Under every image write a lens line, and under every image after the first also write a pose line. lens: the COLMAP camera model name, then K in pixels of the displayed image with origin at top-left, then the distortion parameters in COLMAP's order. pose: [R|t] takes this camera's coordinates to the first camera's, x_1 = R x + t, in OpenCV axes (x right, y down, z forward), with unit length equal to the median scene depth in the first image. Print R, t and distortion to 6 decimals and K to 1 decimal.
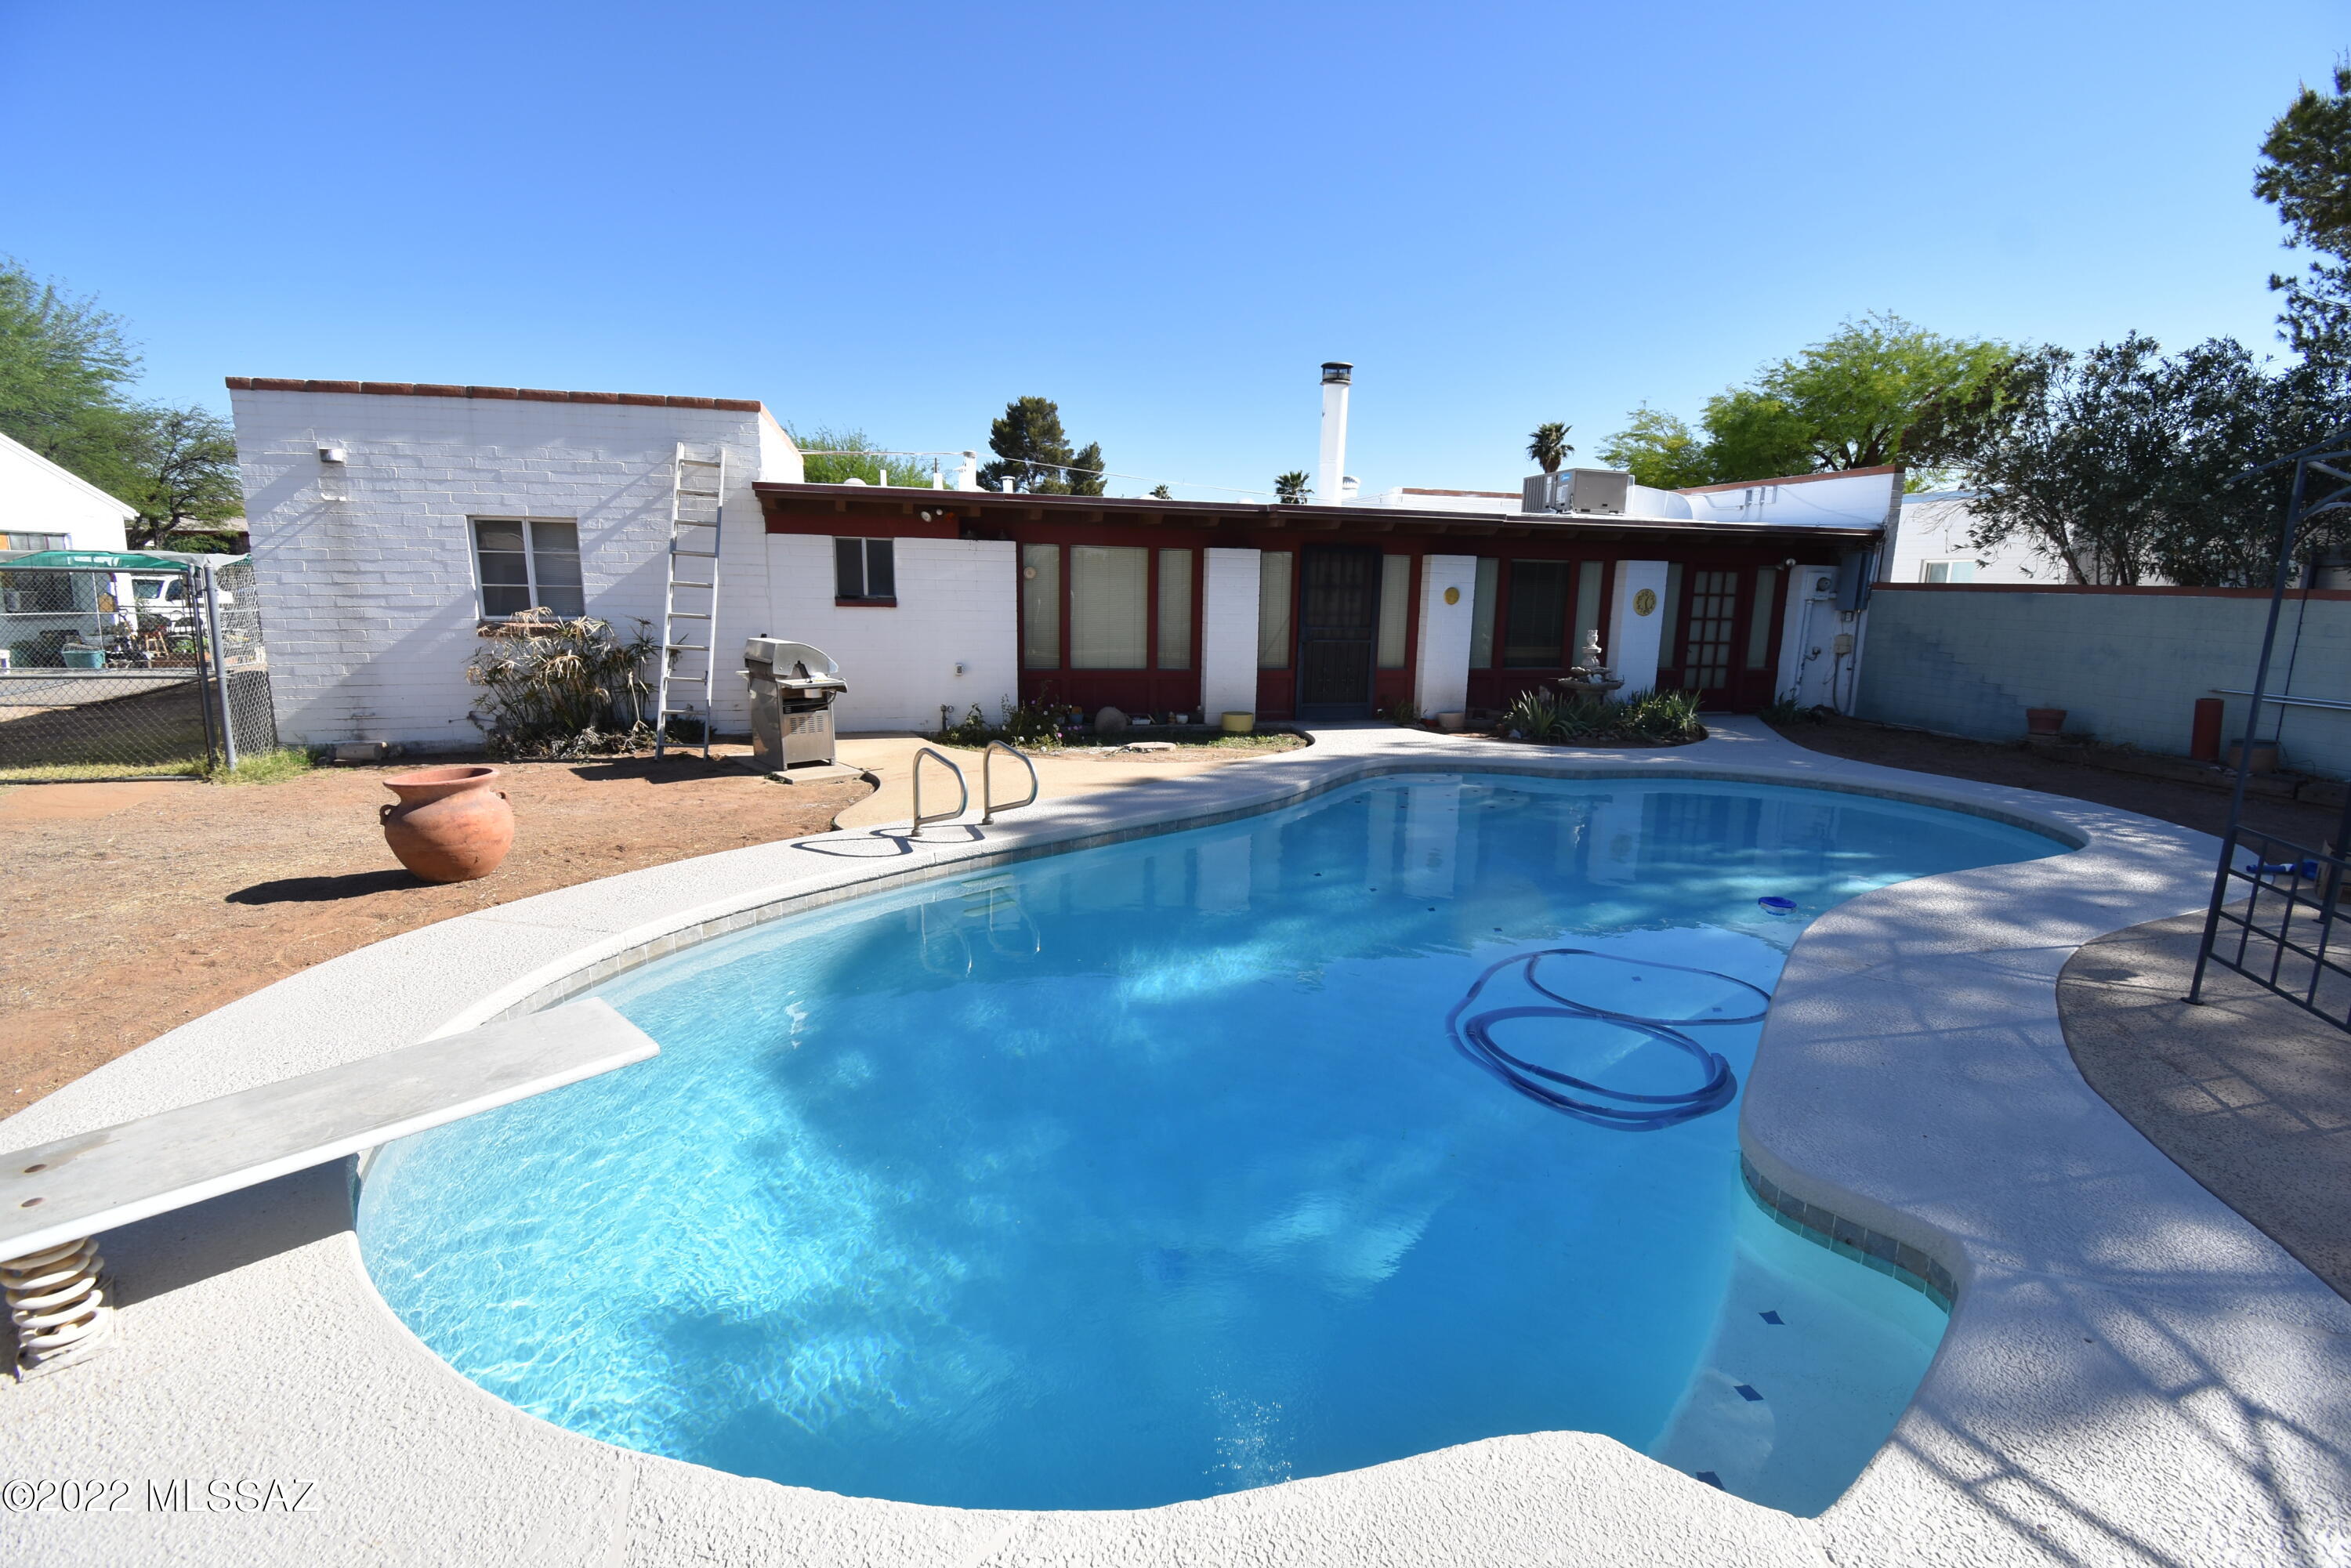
lens RADIAL K [[1034.8, 0, 1187.9], [0, 1034.8, 780.6], [0, 0, 1]] dist [0.021736, -0.027336]
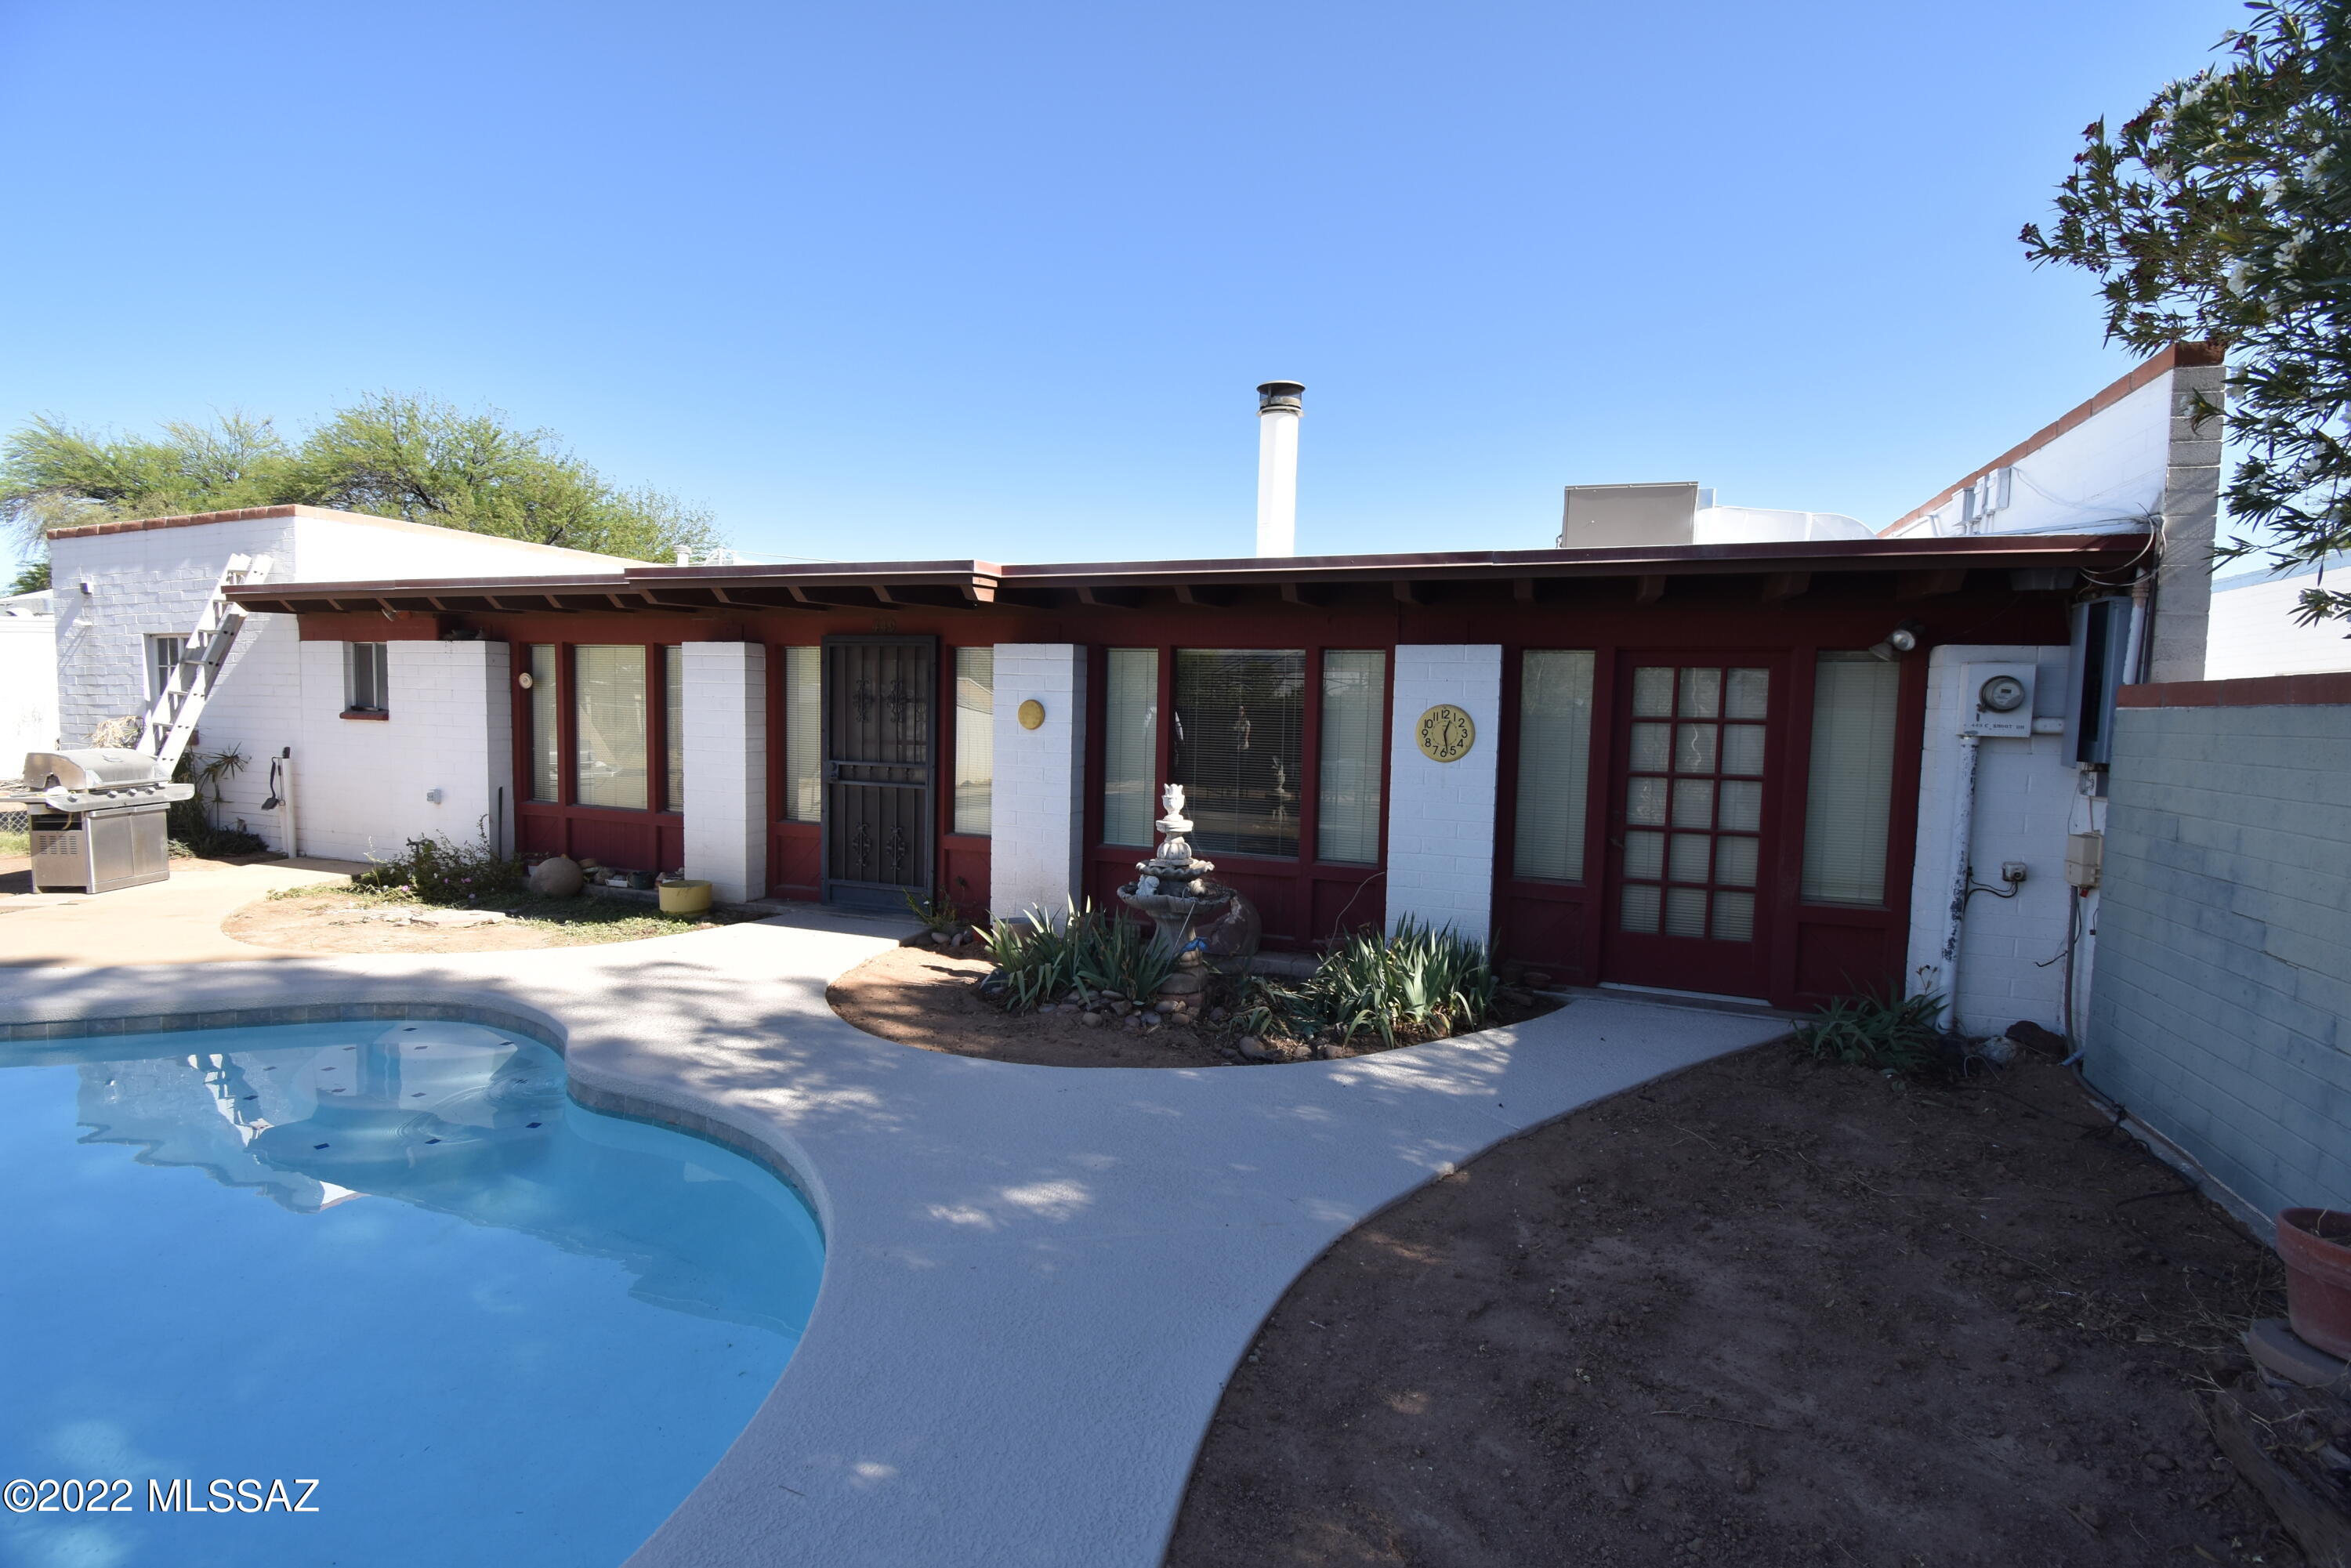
lens RADIAL K [[1034.8, 0, 1187.9], [0, 1034.8, 780.6], [0, 0, 1]] dist [0.021736, -0.027336]
pose [[0.811608, 0.041897, -0.582698, 0.768031], [-0.116276, 0.989054, -0.090841, -0.119269], [0.572514, 0.141481, 0.807596, 0.704348]]
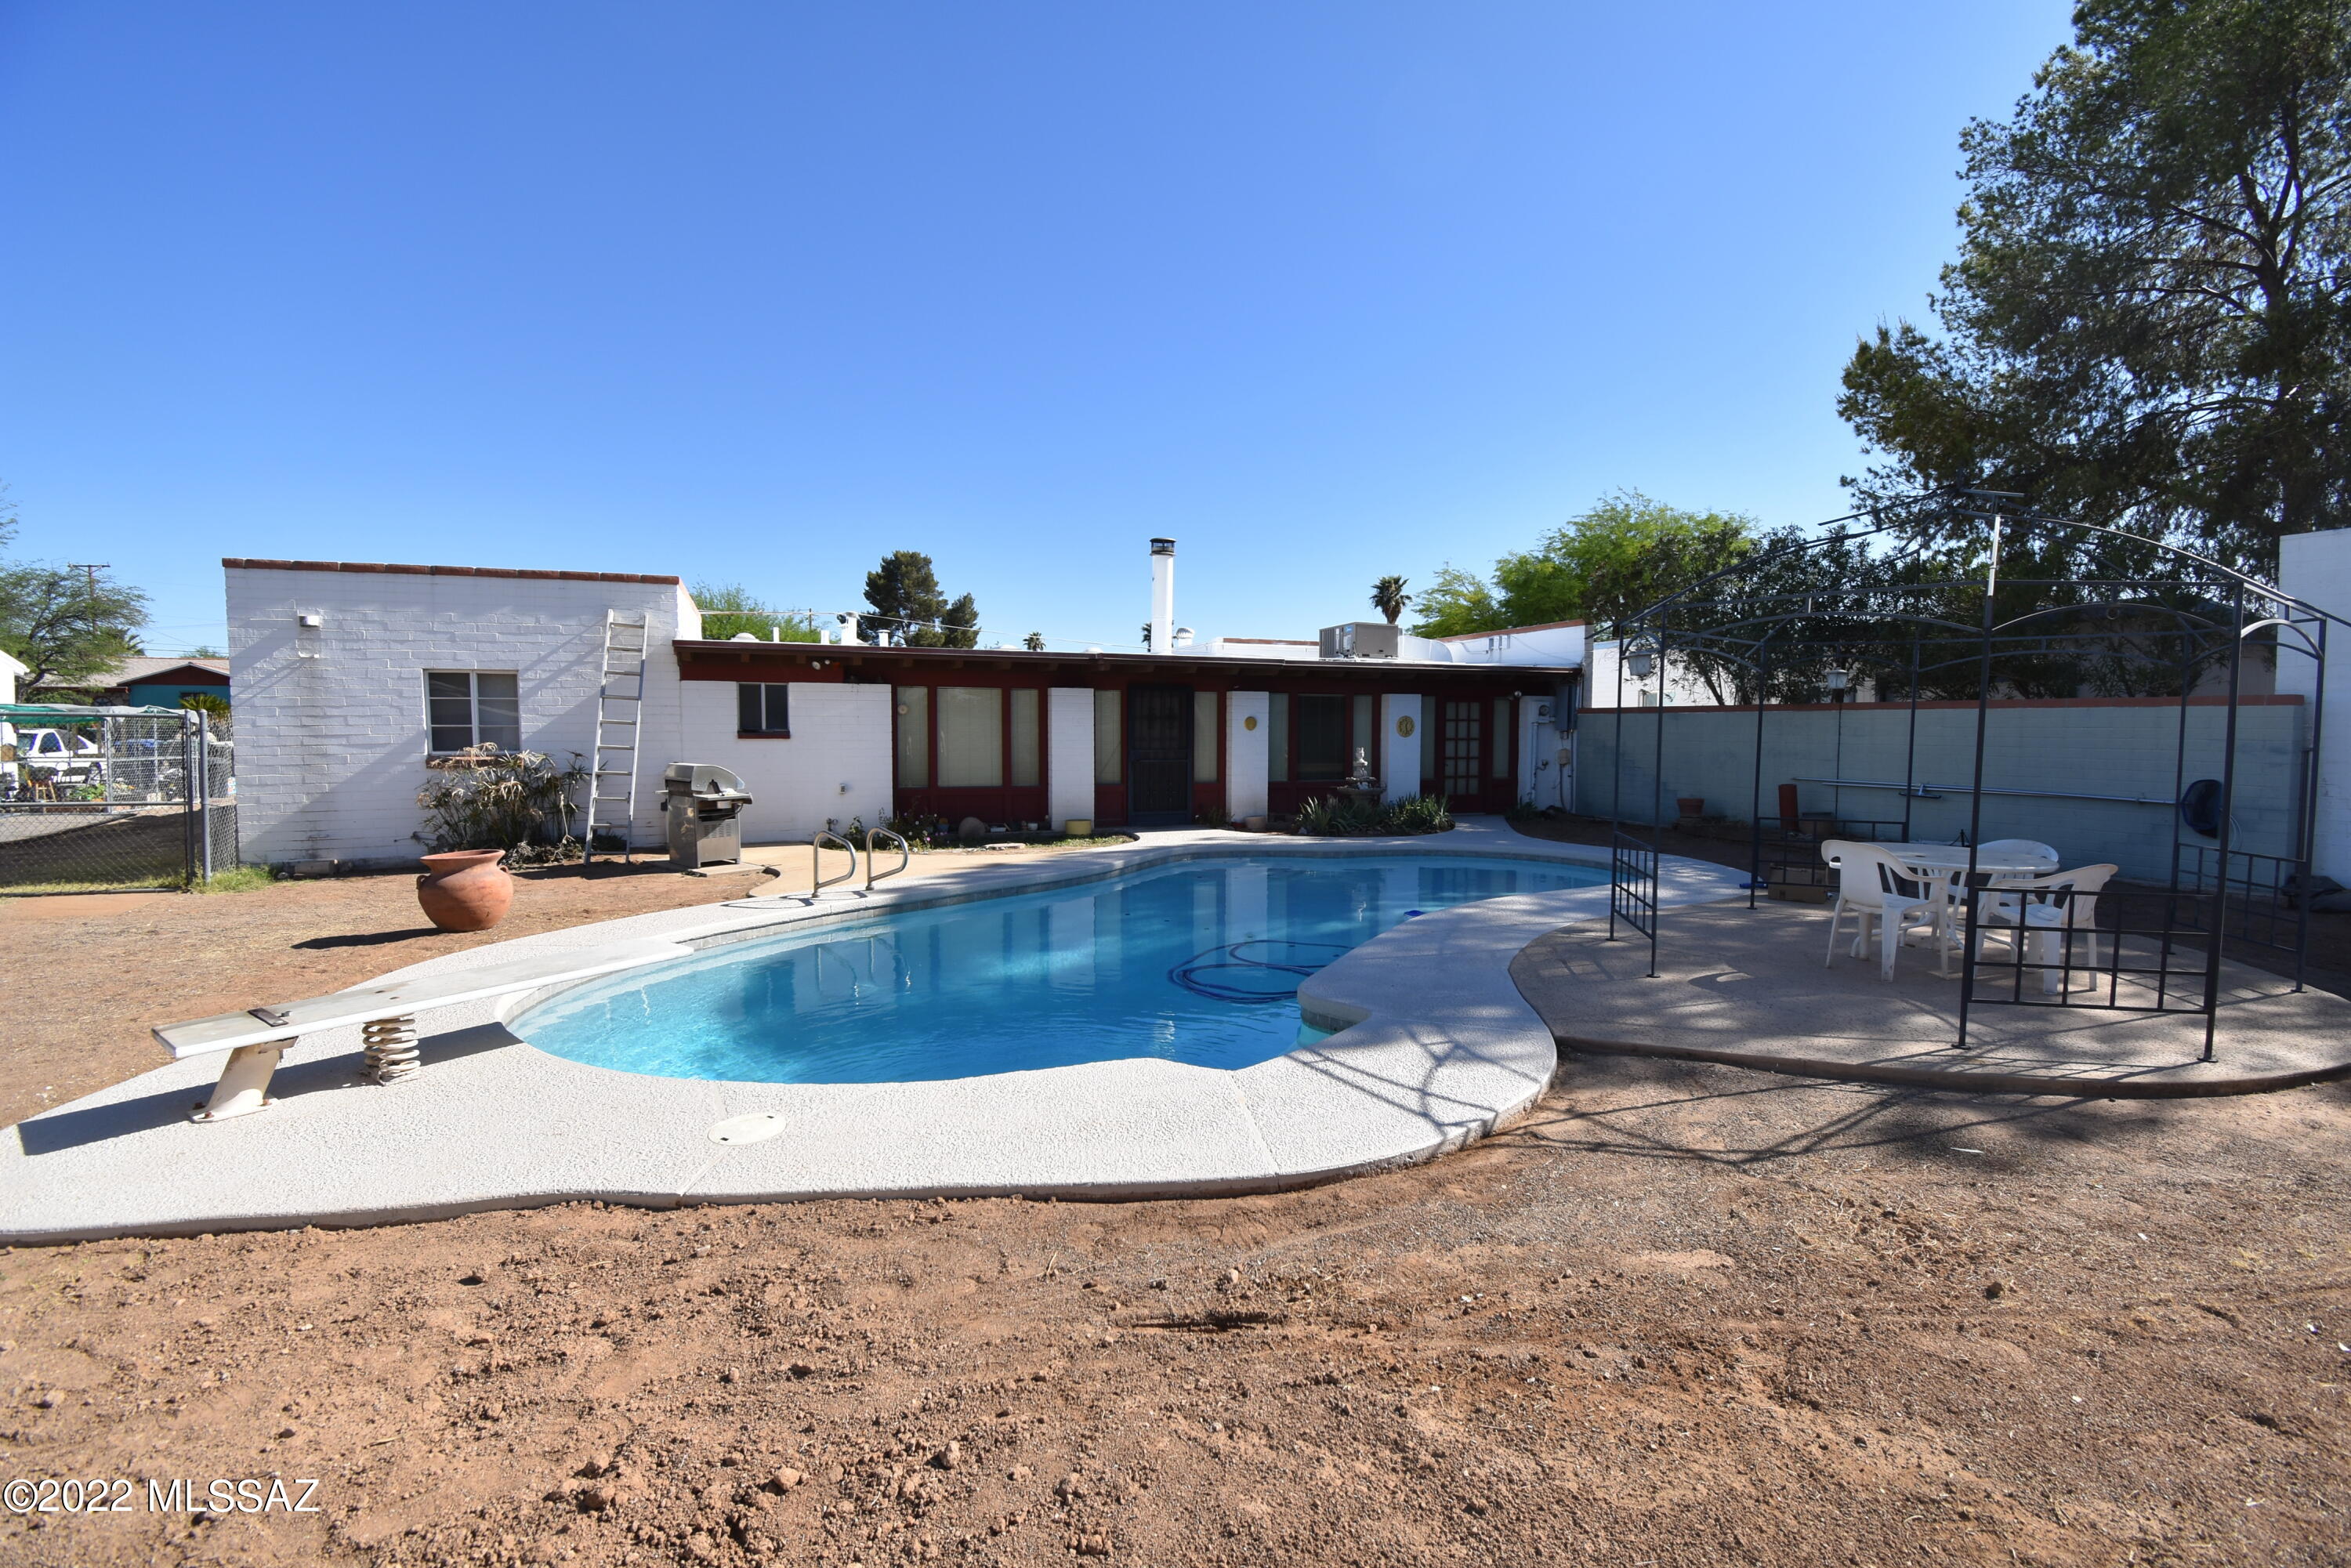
lens RADIAL K [[1034.8, 0, 1187.9], [0, 1034.8, 780.6], [0, 0, 1]] dist [0.021736, -0.027336]
pose [[0.992966, -0.023275, 0.116086, 0.039544], [0.038639, 0.990508, -0.131910, 0.060104], [-0.111913, 0.135468, 0.984441, -0.243003]]
